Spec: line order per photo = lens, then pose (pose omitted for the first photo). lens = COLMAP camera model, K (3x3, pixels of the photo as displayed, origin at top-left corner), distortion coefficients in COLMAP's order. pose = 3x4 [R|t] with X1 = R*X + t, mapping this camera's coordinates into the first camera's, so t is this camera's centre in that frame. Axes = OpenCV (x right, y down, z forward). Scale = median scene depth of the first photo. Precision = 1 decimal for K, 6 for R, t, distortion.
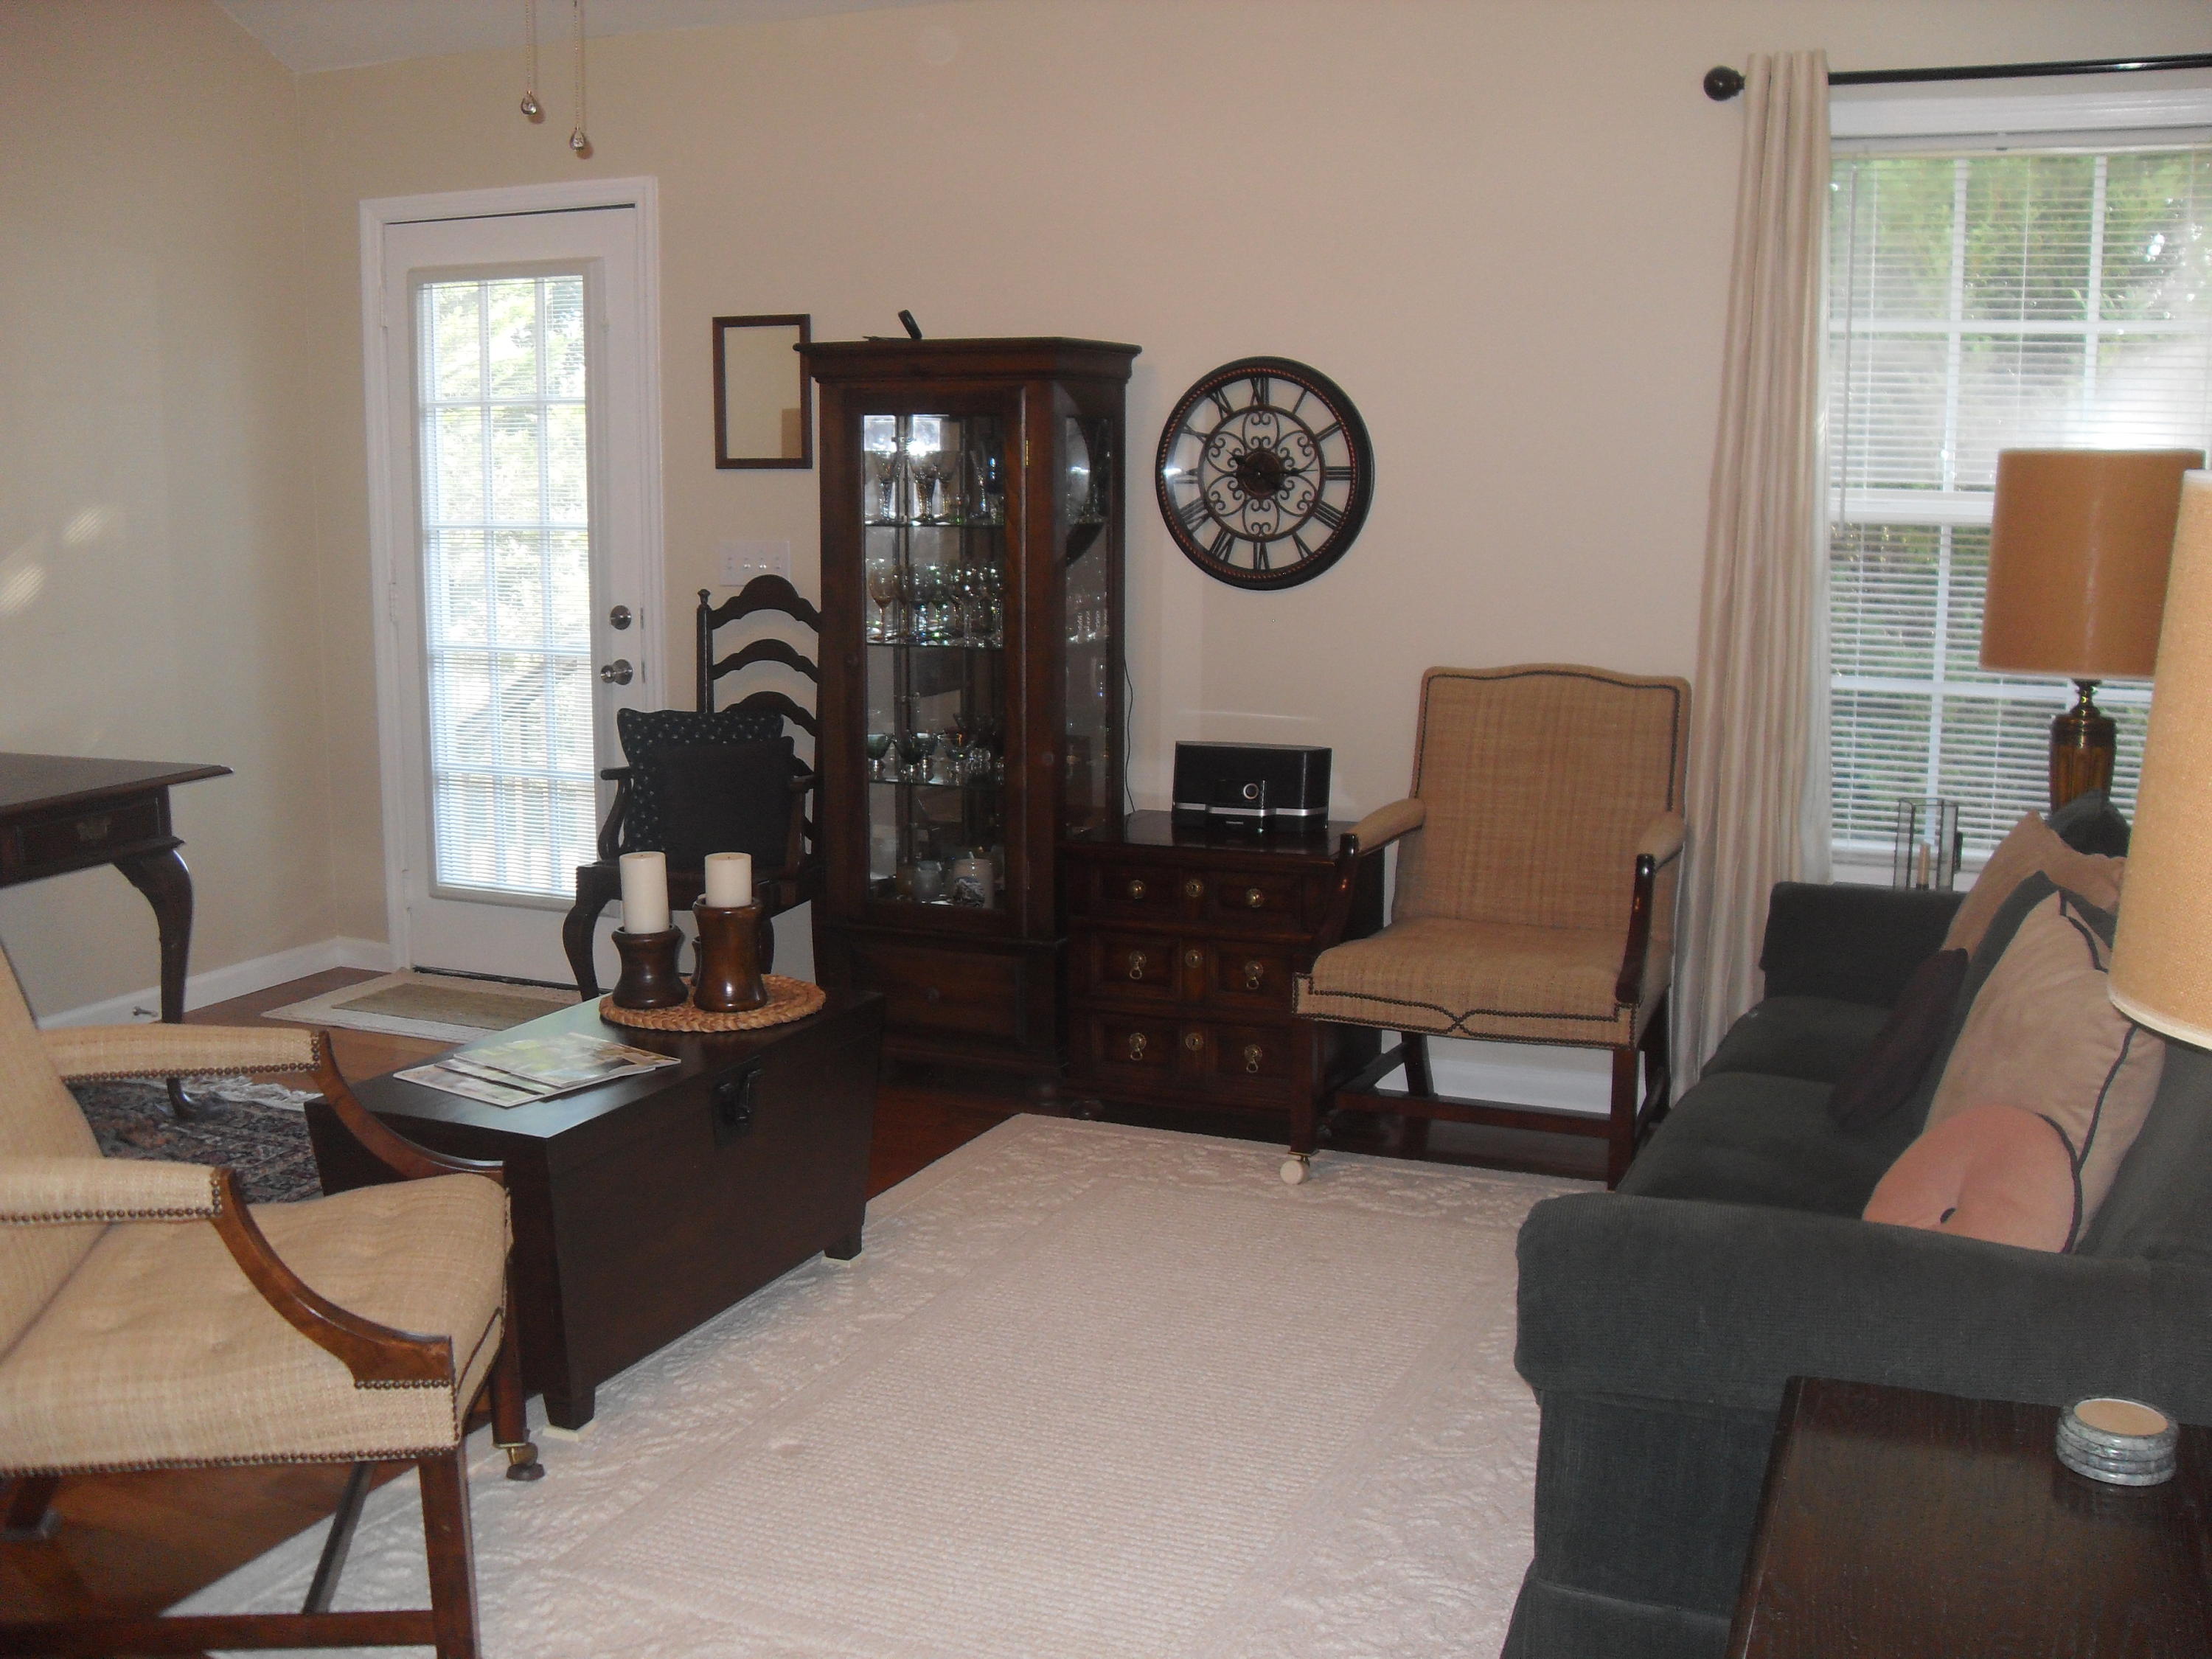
lens RADIAL K [[2292.0, 0, 1104.7], [0, 2292.0, 837.8], [0, 0, 1]] dist [-0.206020, 0.242337]
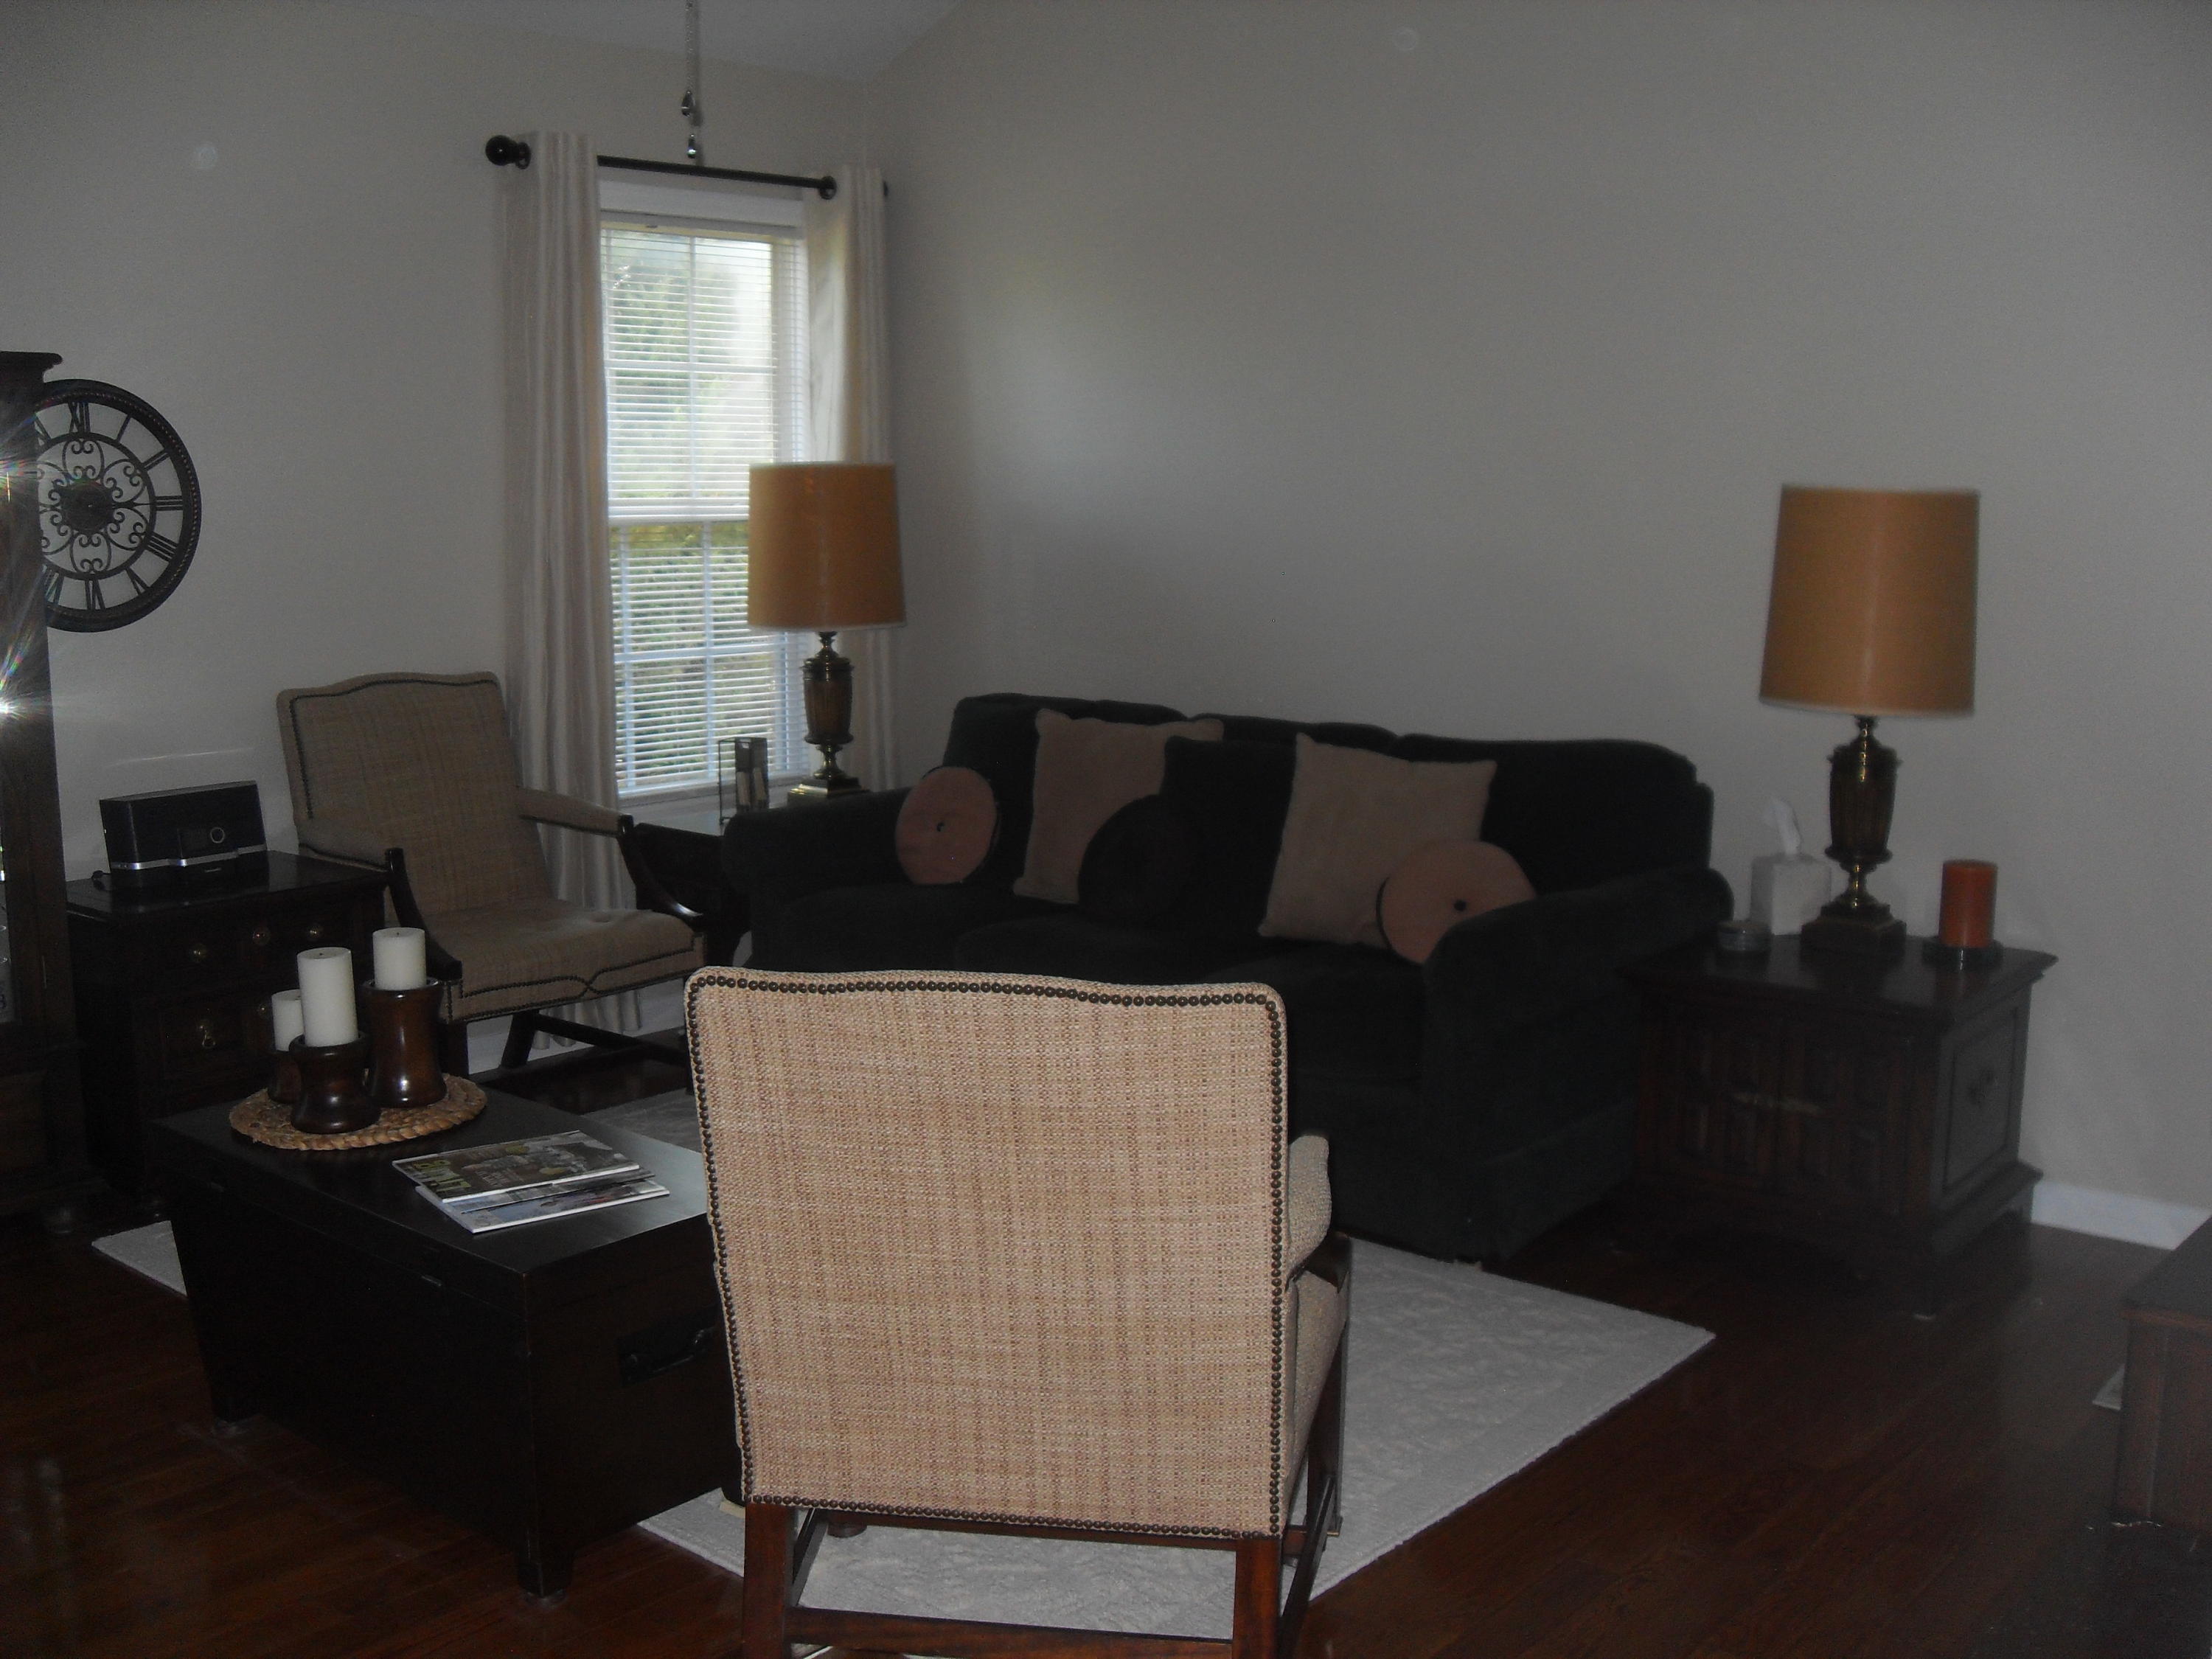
lens RADIAL K [[2292.0, 0, 1104.7], [0, 2292.0, 837.8], [0, 0, 1]] dist [-0.206020, 0.242337]
pose [[0.295329, -0.156006, 0.942572, -0.686491], [0.155619, 0.981258, 0.113650, -0.065426], [-0.942636, 0.113118, 0.314072, 0.342973]]
